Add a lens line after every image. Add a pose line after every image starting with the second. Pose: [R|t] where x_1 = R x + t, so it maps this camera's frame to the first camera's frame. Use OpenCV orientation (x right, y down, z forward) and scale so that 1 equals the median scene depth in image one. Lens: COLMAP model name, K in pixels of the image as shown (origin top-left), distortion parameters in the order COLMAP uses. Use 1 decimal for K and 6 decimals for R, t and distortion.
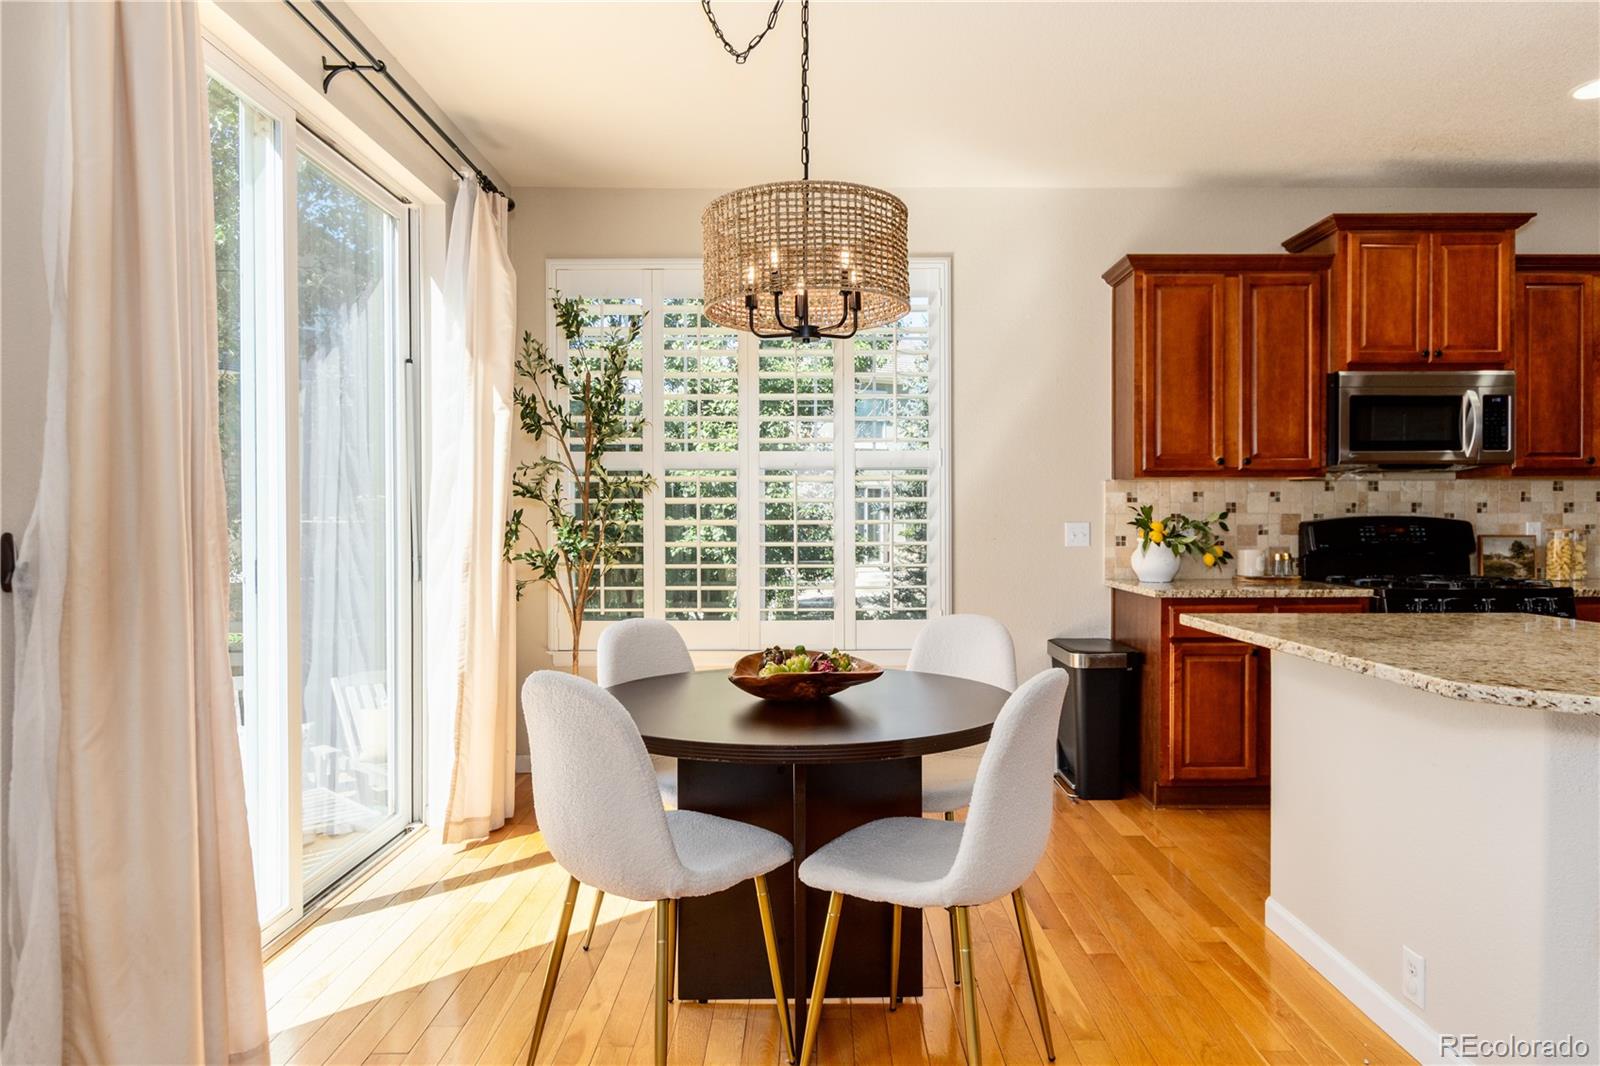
lens RADIAL K [[930.5, 0, 806.1], [0, 930.5, 527.9], [0, 0, 1]] dist [-0.005209, -0.001646]
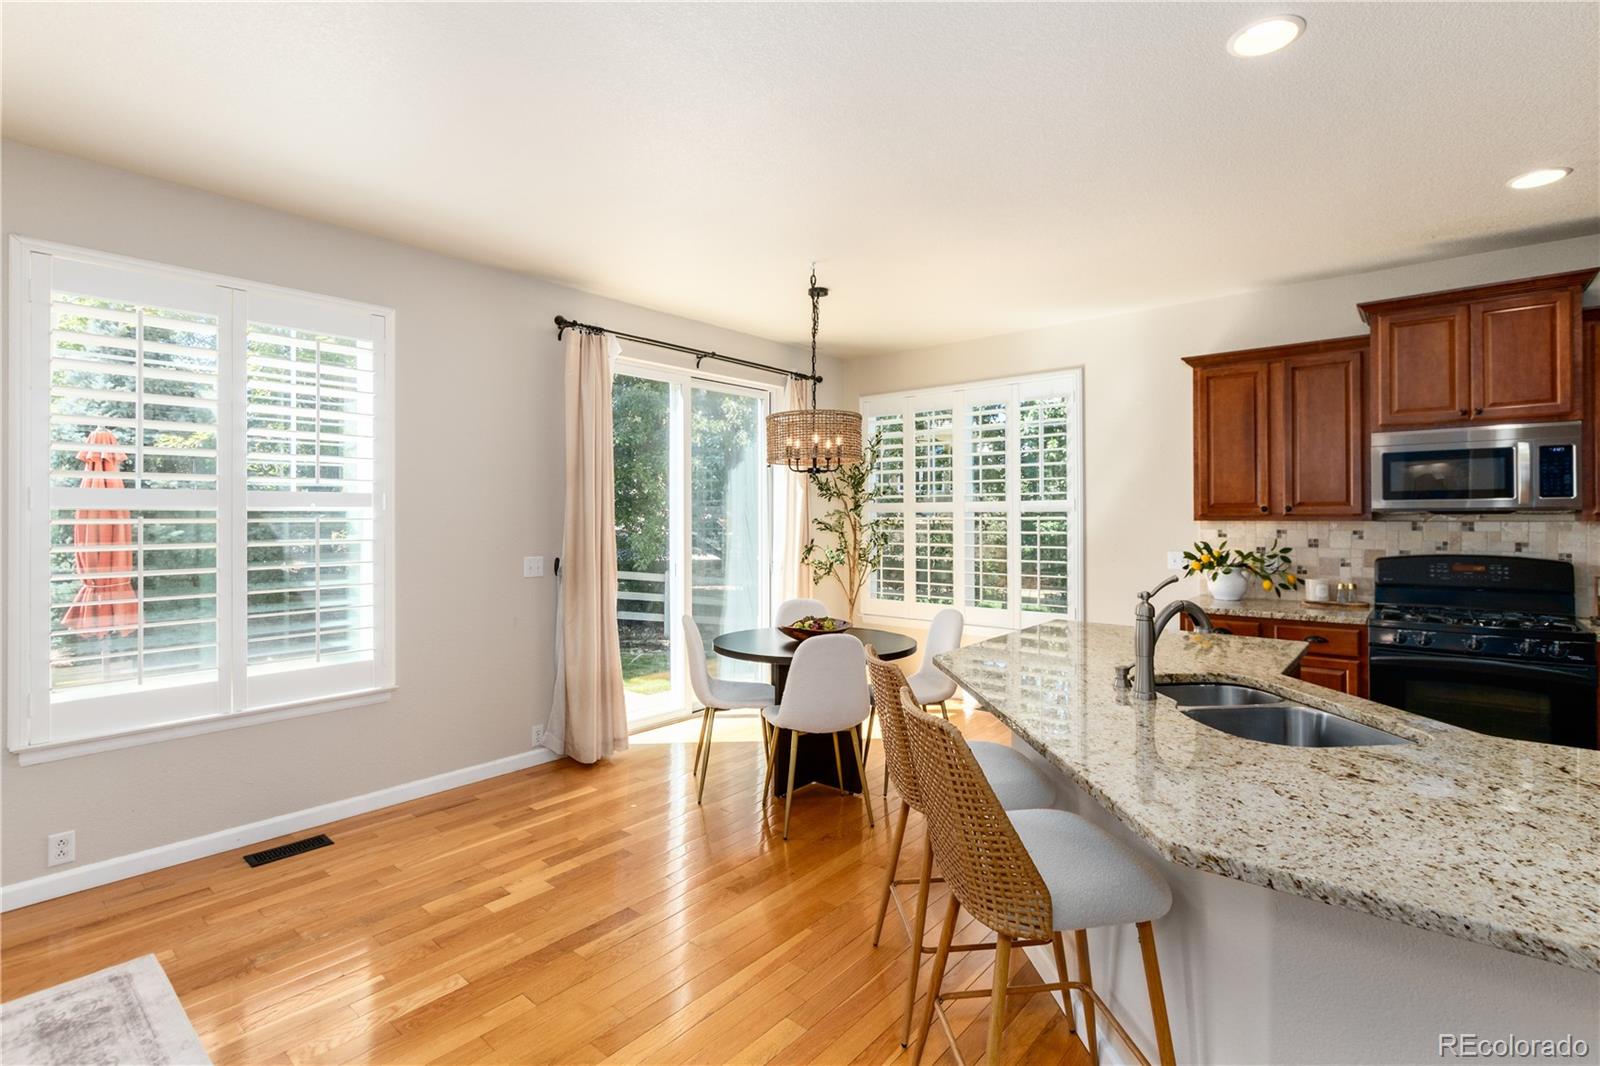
lens RADIAL K [[756.7, 0, 803.2], [0, 756.7, 515.8], [0, 0, 1]] dist [-0.000868, -0.000412]
pose [[0.758051, -0.000177, -0.652195, 0.644632], [-0.002969, 0.999989, -0.003722, -0.056208], [0.652188, 0.004758, 0.758042, -0.203937]]
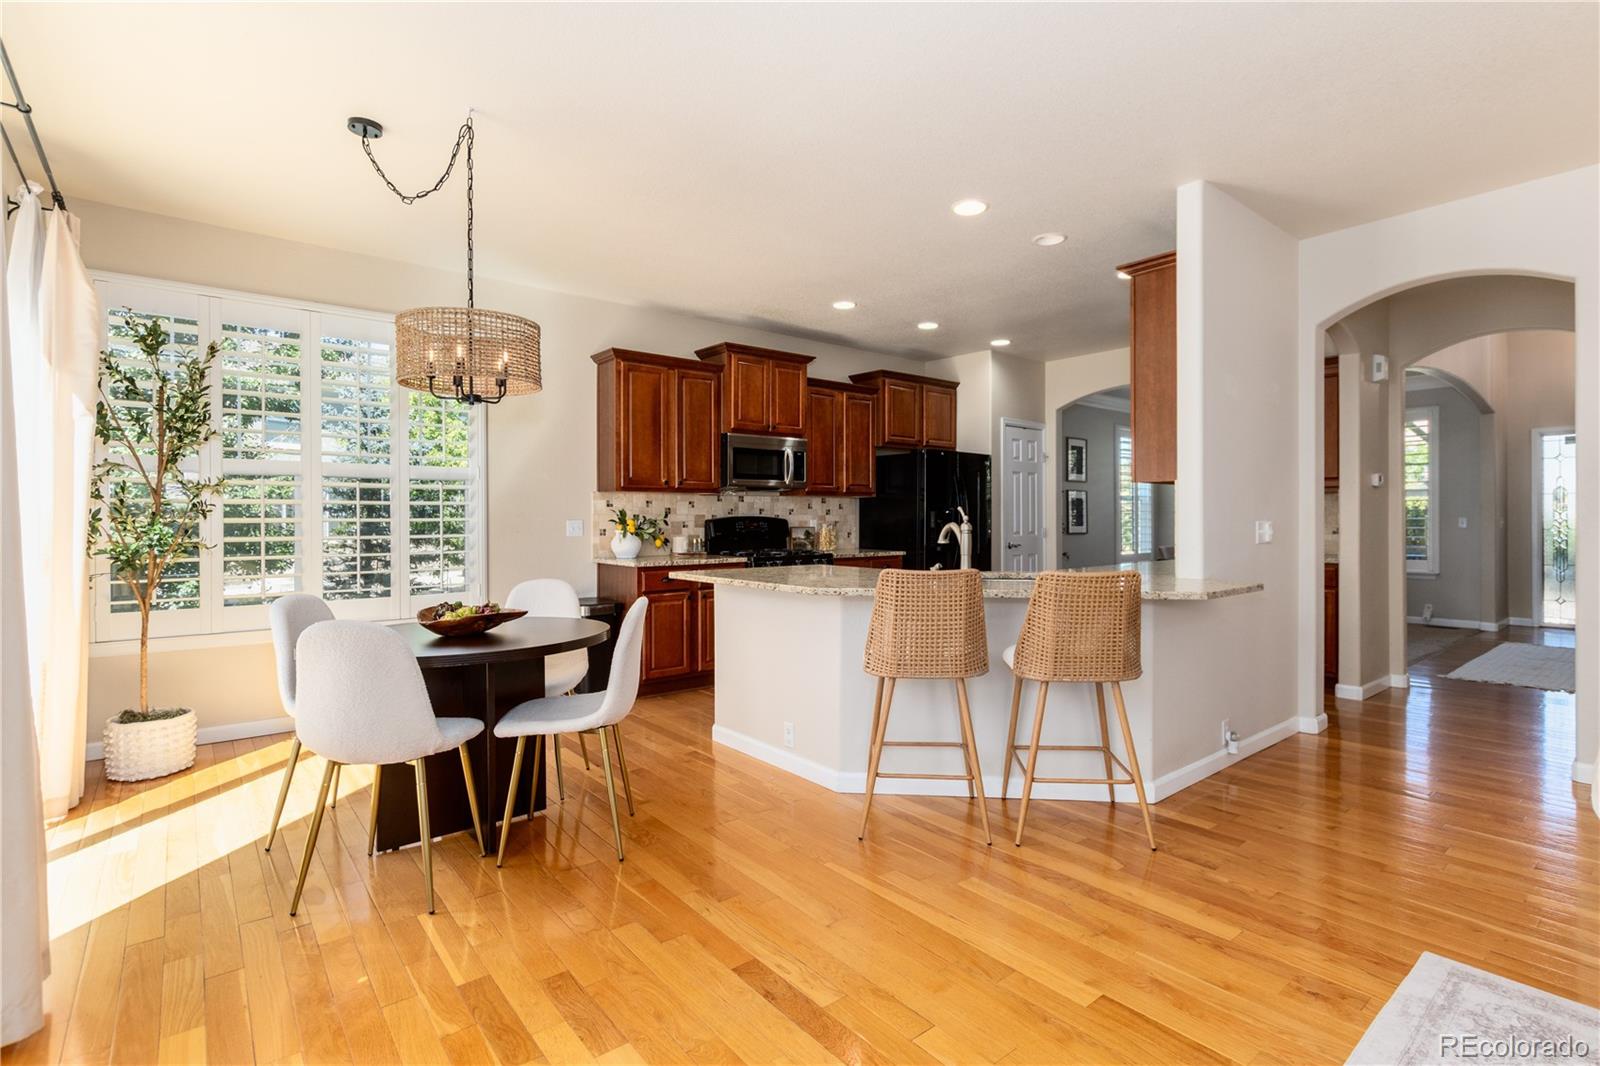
lens RADIAL K [[756.7, 0, 803.2], [0, 756.7, 515.8], [0, 0, 1]] dist [-0.000868, -0.000412]
pose [[0.778047, 0.003283, 0.628197, -0.199041], [0.004001, 0.999940, -0.010181, 0.001107], [-0.628193, 0.010434, 0.777987, -0.181503]]
